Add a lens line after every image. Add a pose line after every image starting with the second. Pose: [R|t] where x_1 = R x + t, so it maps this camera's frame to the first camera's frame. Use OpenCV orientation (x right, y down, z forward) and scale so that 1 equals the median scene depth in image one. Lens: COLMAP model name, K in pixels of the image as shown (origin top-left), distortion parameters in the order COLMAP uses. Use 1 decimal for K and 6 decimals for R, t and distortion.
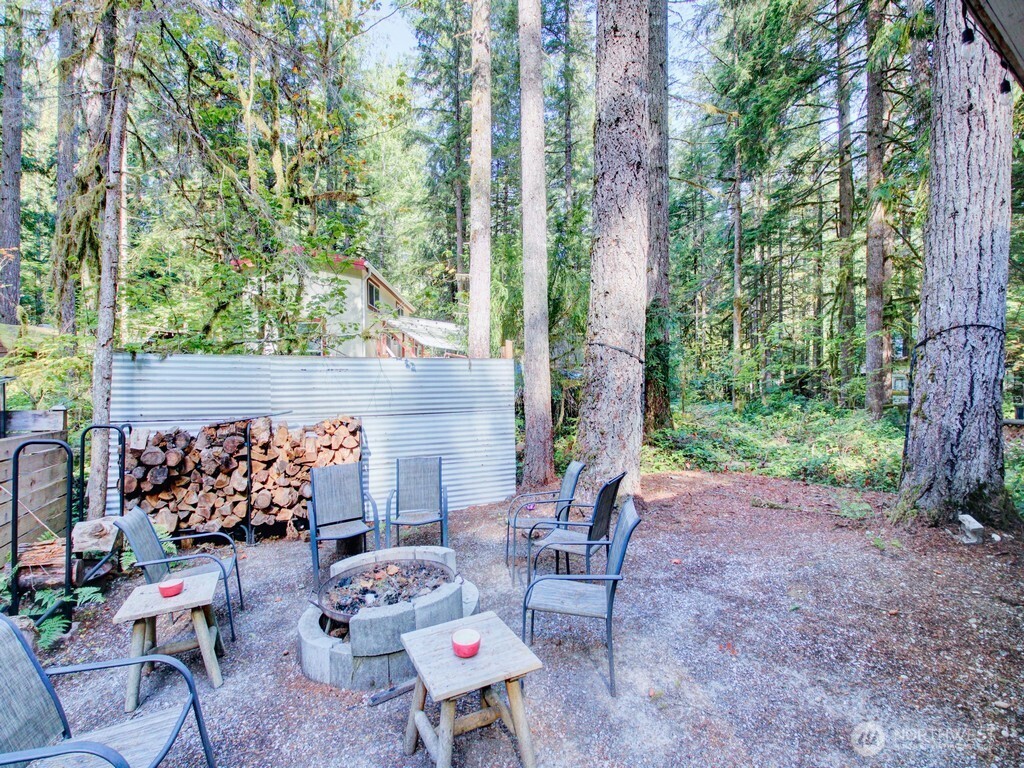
lens RADIAL K [[472.9, 0, 500.5], [0, 472.9, 387.7], [0, 0, 1]] dist [-0.004303, -0.010533]
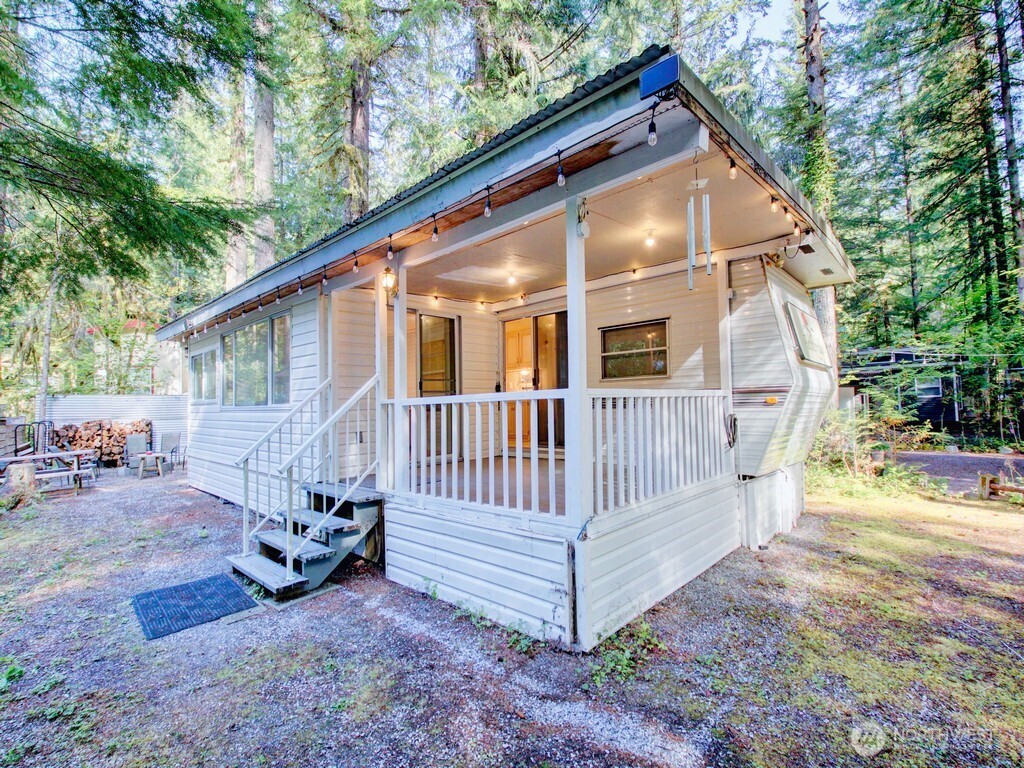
lens RADIAL K [[475.3, 0, 507.4], [0, 475.3, 389.2], [0, 0, 1]] dist [0.007510, -0.019726]
pose [[0.972190, -0.002001, 0.234184, 1.059921], [0.013294, 0.998823, -0.046655, 0.047956], [-0.233815, 0.048470, 0.971072, -2.121518]]
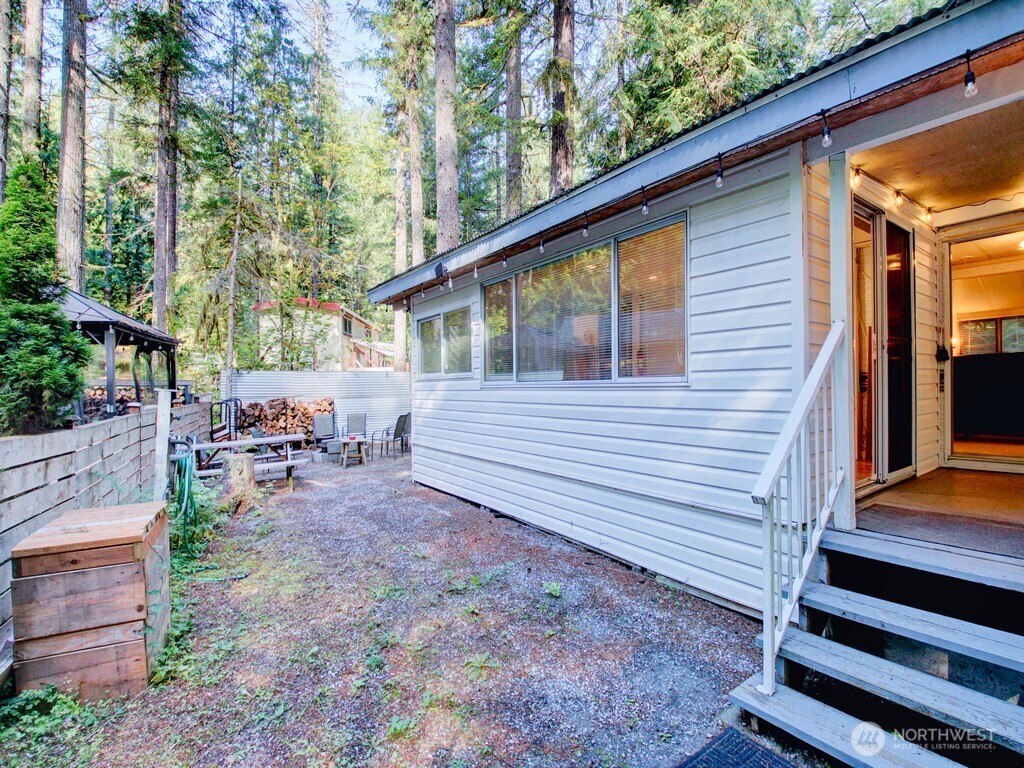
lens RADIAL K [[475.3, 0, 507.4], [0, 475.3, 389.2], [0, 0, 1]] dist [0.007510, -0.019726]
pose [[0.999047, -0.001294, 0.043620, 0.493686], [0.001703, 0.999955, -0.009339, 0.046268], [-0.043606, 0.009404, 0.999005, -1.484886]]
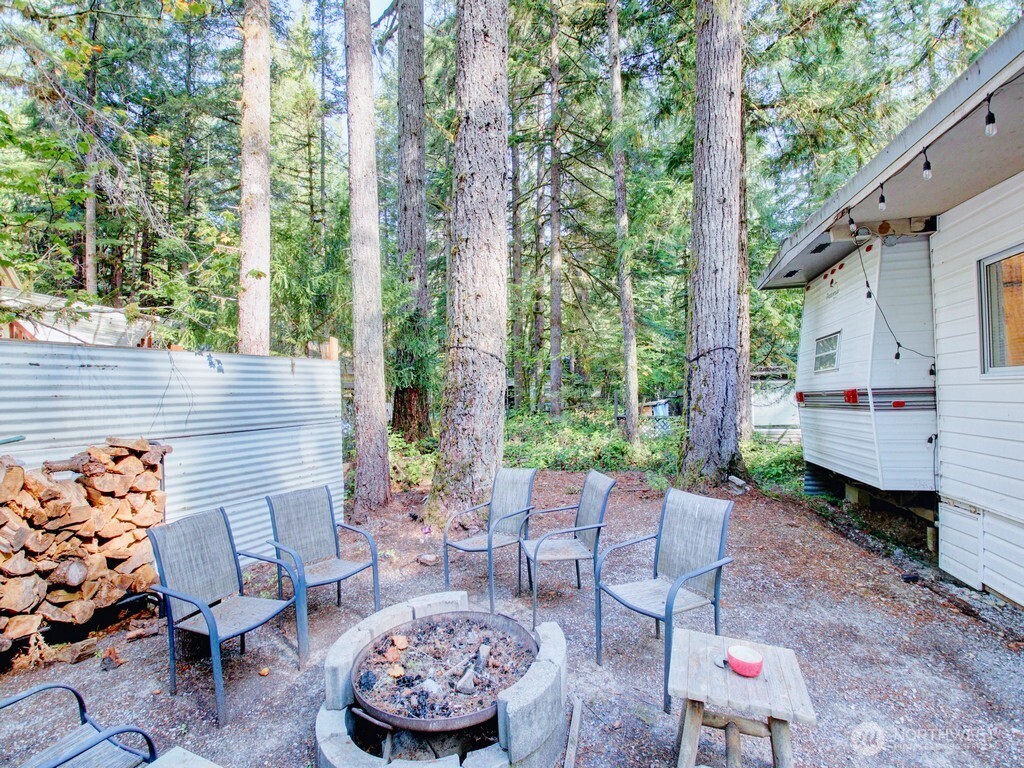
lens RADIAL K [[475.3, 0, 507.4], [0, 475.3, 389.2], [0, 0, 1]] dist [0.007510, -0.019726]
pose [[0.765317, 0.000442, 0.643654, -0.370419], [0.015220, 0.999708, -0.018783, 0.012237], [-0.643474, 0.024171, 0.765086, 0.216295]]
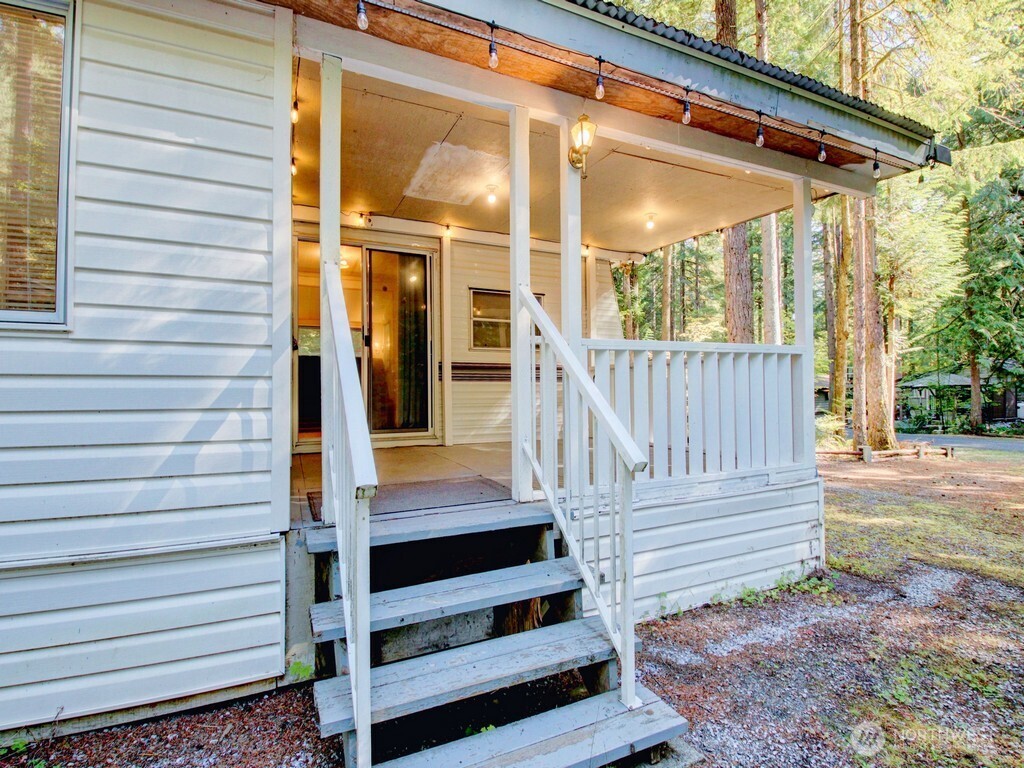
lens RADIAL K [[499.6, 0, 496.9], [0, 499.6, 395.3], [0, 0, 1]] dist [-0.025631, -0.000852]
pose [[0.153172, 0.016573, 0.988061, 0.474596], [0.017819, 0.999650, -0.019530, 0.099831], [-0.988039, 0.020597, 0.152823, -1.155134]]
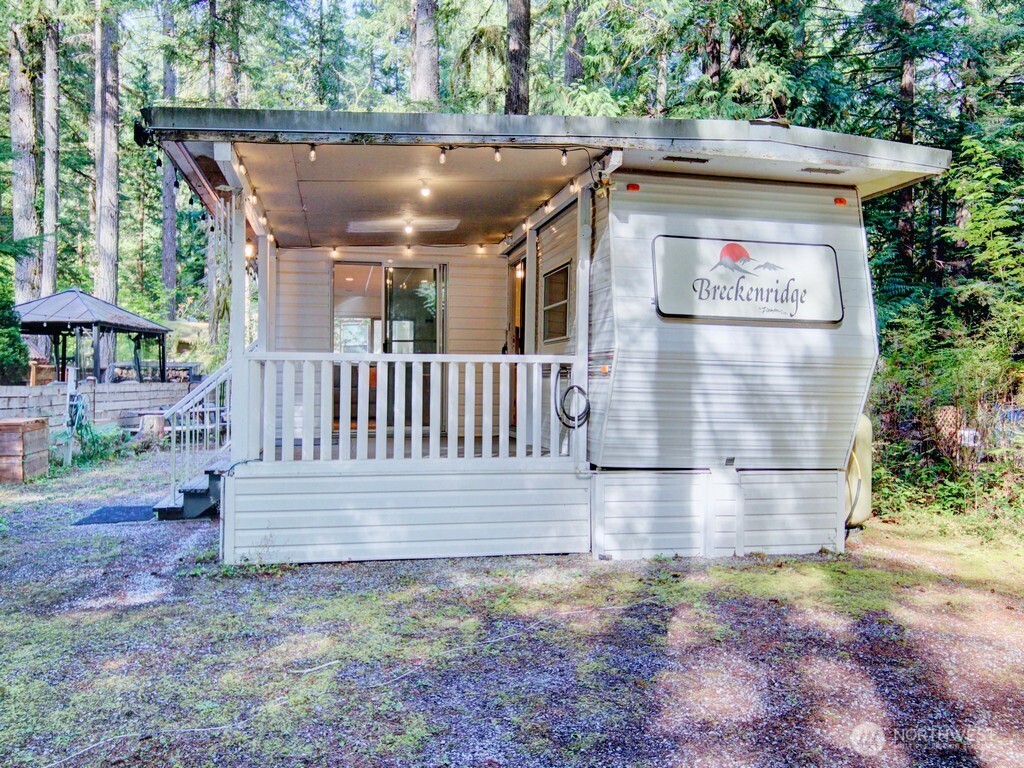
lens RADIAL K [[829.7, 0, 512.0], [0, 829.7, 384.0], [0, 0, 1]] dist [0.033592, -0.001102]
pose [[0.929429, 0.020976, -0.368404, 2.217542], [-0.023533, 0.999720, -0.002450, 0.063463], [0.368250, 0.010946, 0.929663, -2.606239]]
